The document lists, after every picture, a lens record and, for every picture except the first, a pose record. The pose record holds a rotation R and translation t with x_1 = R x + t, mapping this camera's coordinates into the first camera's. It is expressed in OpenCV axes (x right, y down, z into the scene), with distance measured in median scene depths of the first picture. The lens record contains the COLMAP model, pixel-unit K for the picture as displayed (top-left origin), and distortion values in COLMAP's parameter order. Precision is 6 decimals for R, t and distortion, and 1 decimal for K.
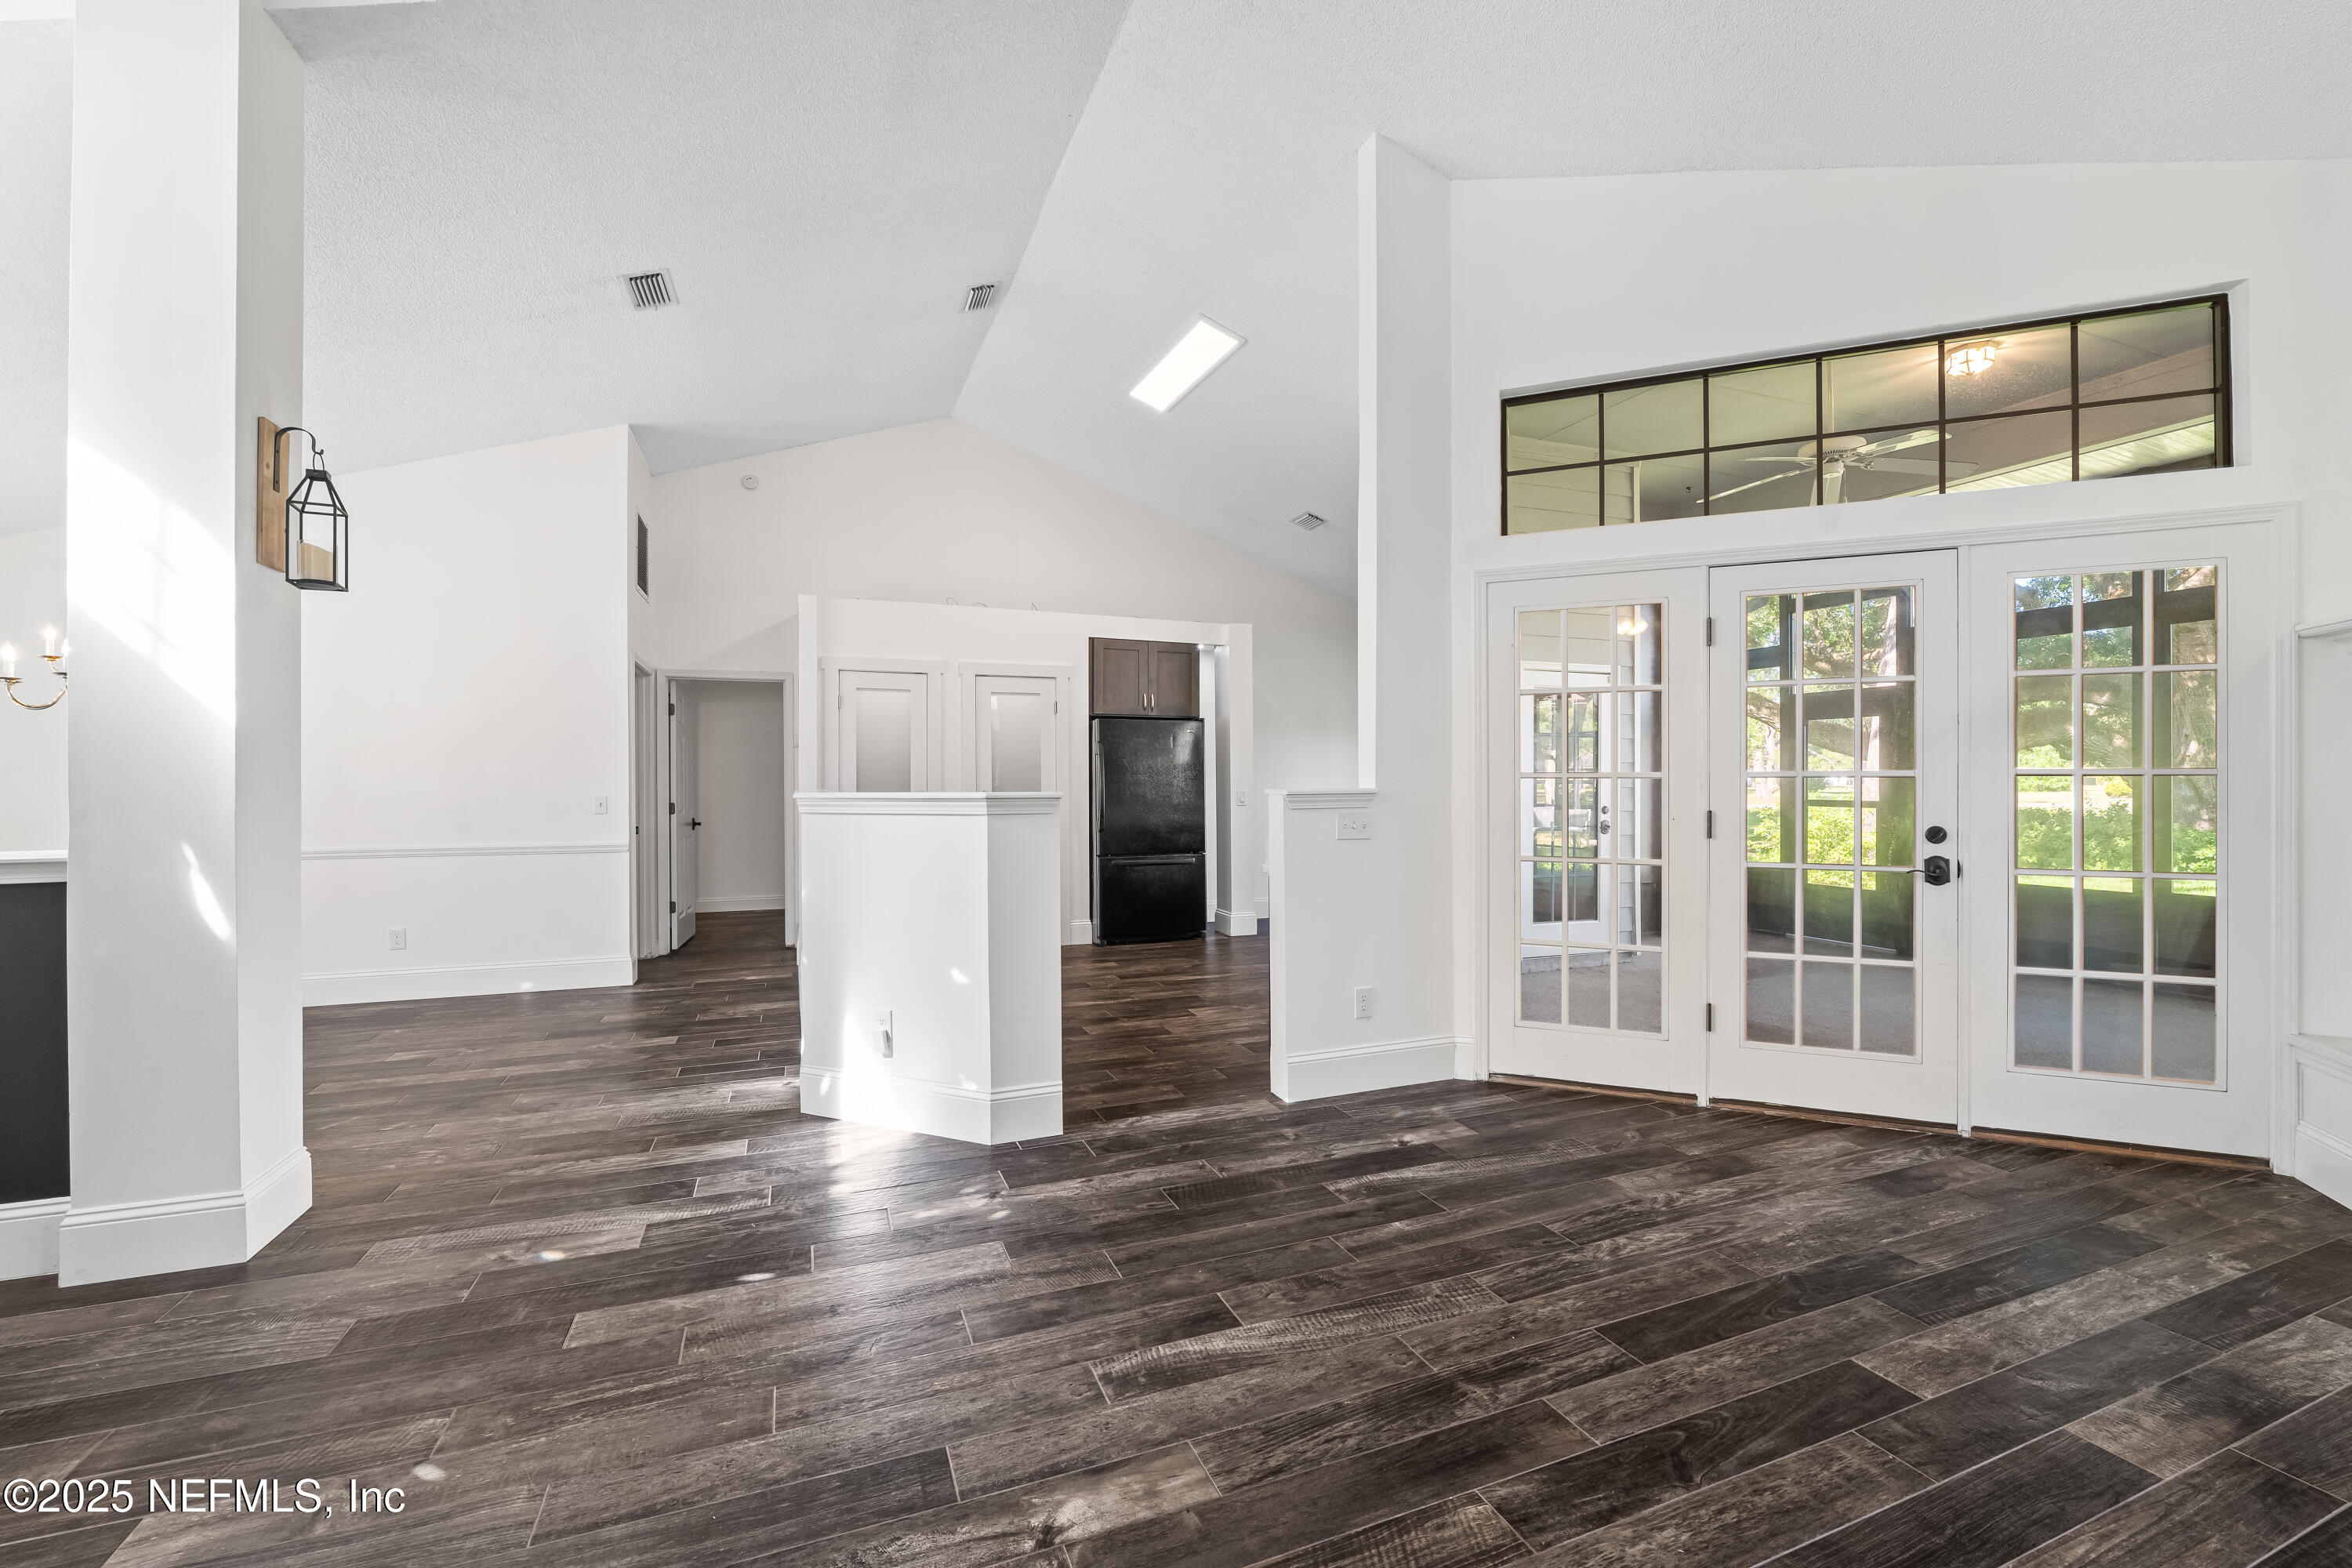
lens RADIAL K [[965.3, 0, 1168.0], [0, 965.3, 779.4], [0, 0, 1]] dist [-0.013825, 0.001413]
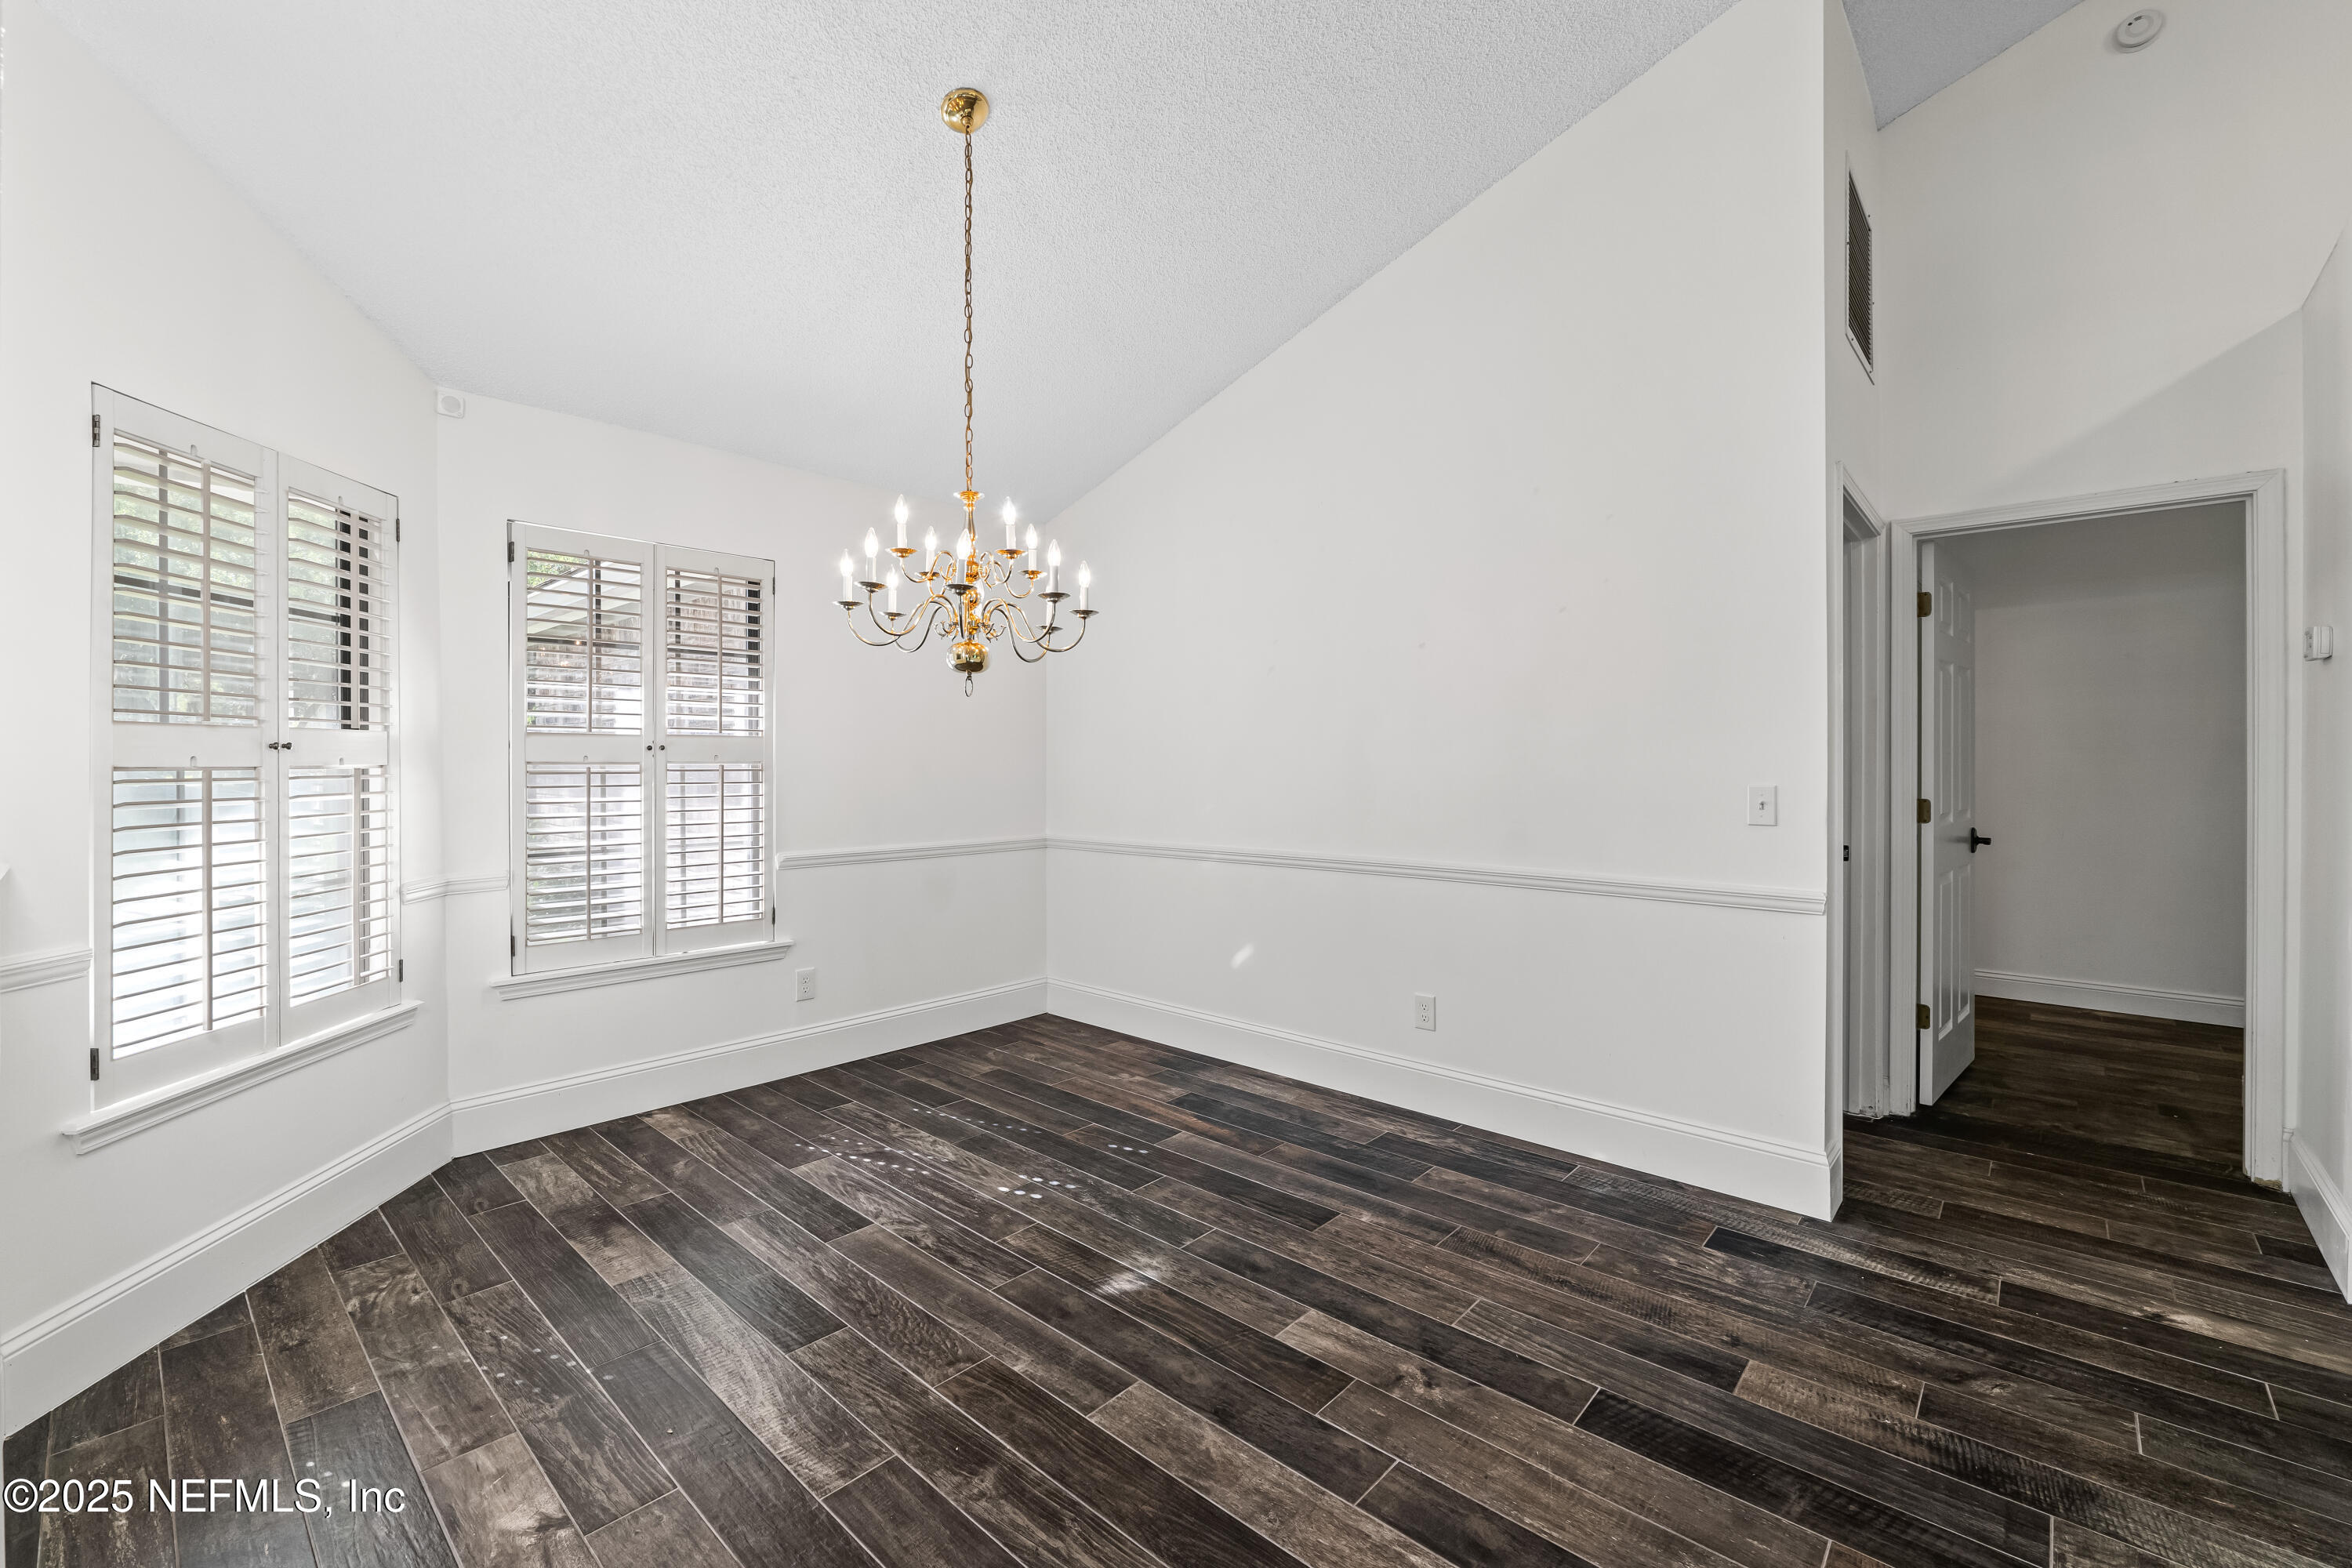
lens RADIAL K [[965.3, 0, 1161.0], [0, 965.3, 768.9], [0, 0, 1]] dist [-0.013825, 0.001413]
pose [[0.433202, 0.010447, -0.901236, -0.504584], [0.002909, 0.999911, 0.012990, 0.003723], [0.901292, -0.008249, 0.433133, 0.906467]]
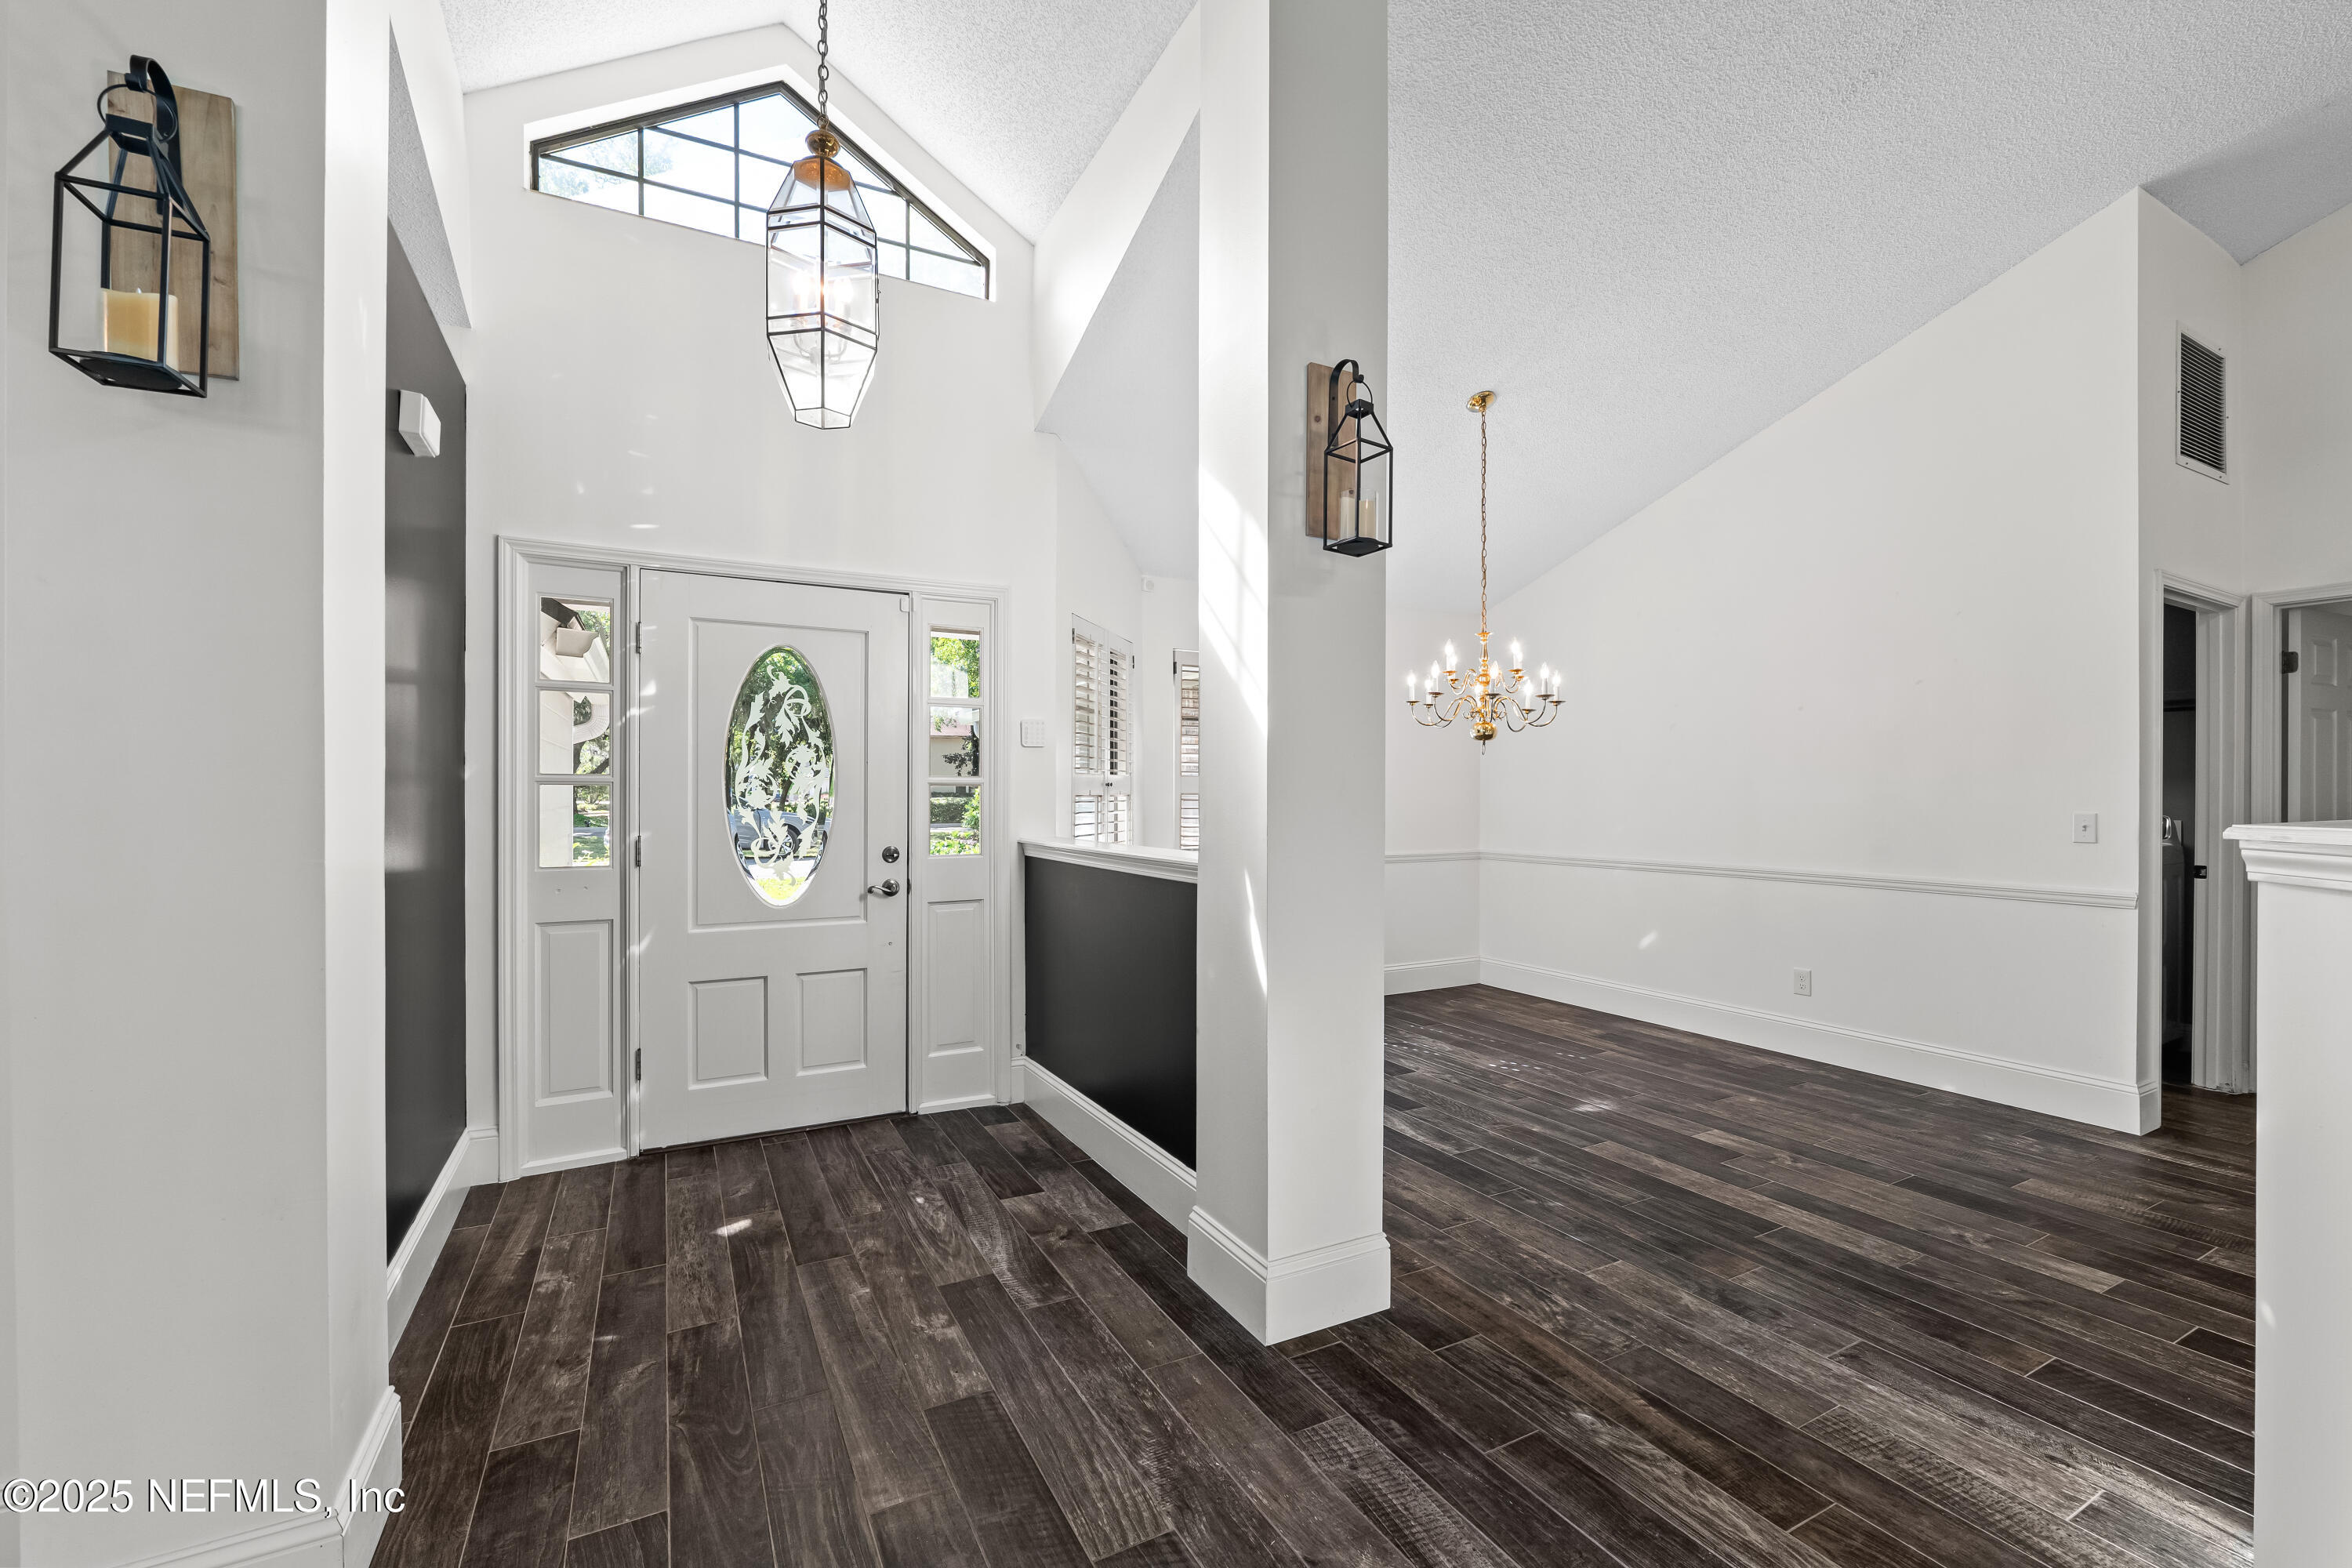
lens RADIAL K [[965.3, 0, 1176.5], [0, 965.3, 795.7], [0, 0, 1]] dist [-0.013825, 0.001413]
pose [[0.117927, 0.007580, -0.992993, -0.080003], [0.002040, 0.999967, 0.007875, -0.000721], [0.993020, -0.002954, 0.117908, 0.575607]]
